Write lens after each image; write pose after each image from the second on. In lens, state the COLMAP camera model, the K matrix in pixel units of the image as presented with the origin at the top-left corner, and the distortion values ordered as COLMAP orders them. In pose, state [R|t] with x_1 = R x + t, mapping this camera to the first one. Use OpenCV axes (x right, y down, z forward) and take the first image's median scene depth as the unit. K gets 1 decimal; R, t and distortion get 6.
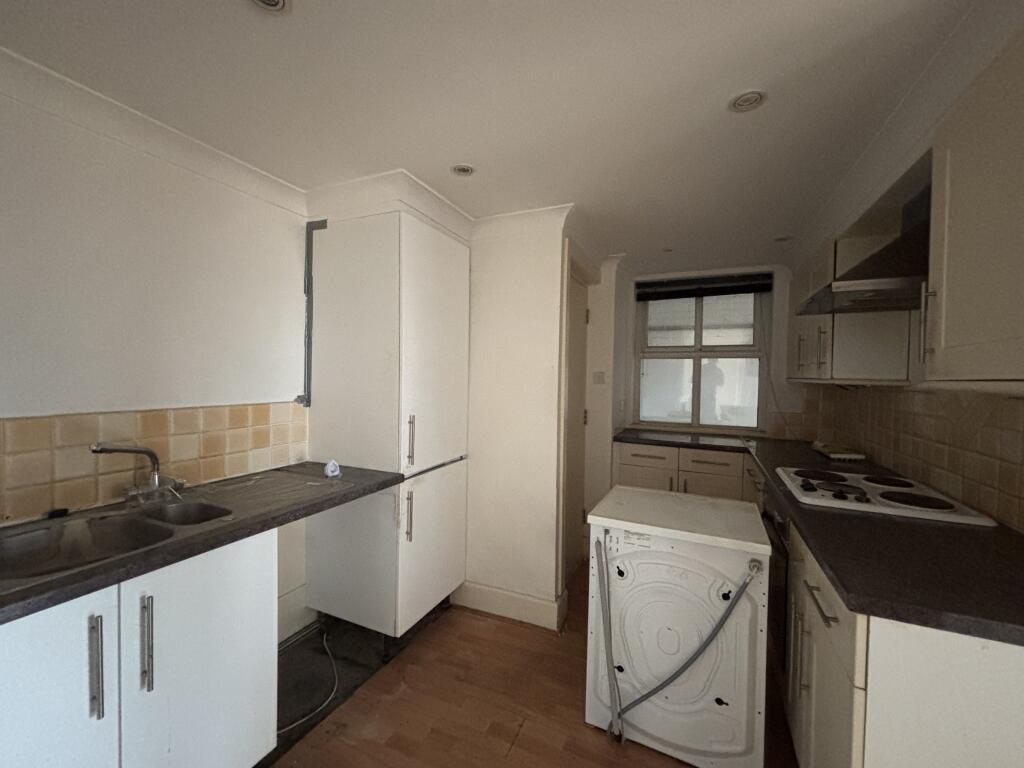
lens RADIAL K [[413.1, 0, 512.1], [0, 413.1, 384.1], [0, 0, 1]] dist [0.001106, 0.000053]
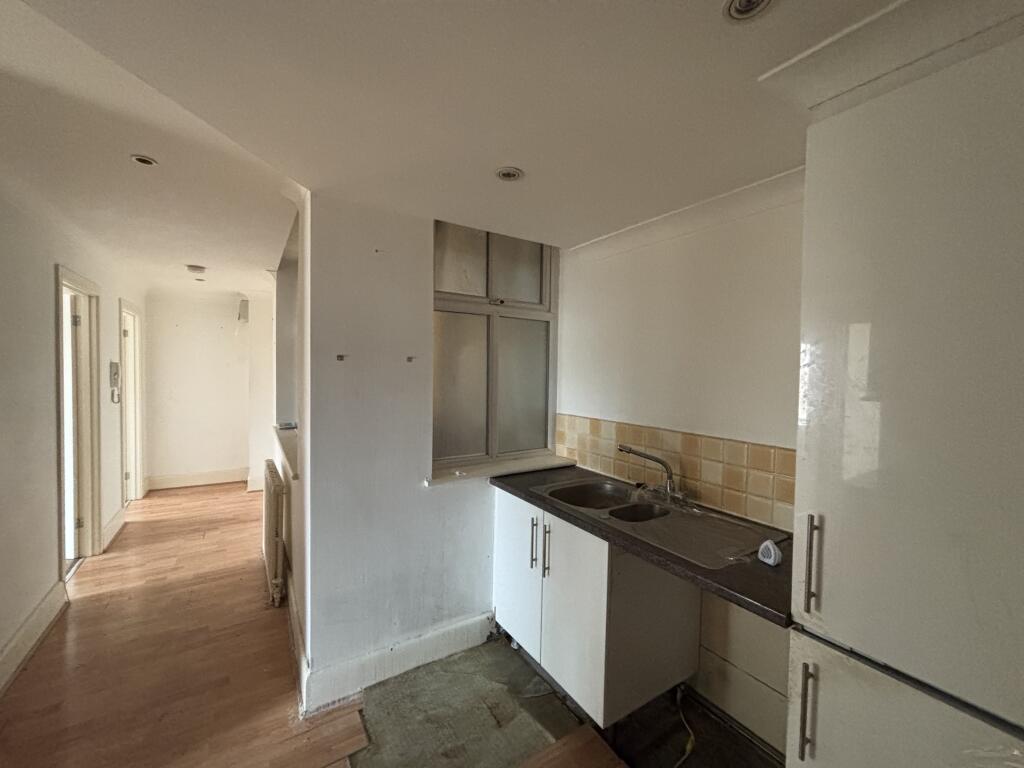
lens RADIAL K [[413.1, 0, 510.7], [0, 413.1, 383.6], [0, 0, 1]] dist [0.001106, 0.000053]
pose [[-0.539248, 0.000929, -0.842146, 0.426365], [-0.046231, 0.998459, 0.030704, -0.090896], [0.840877, 0.055491, -0.538374, 1.074809]]
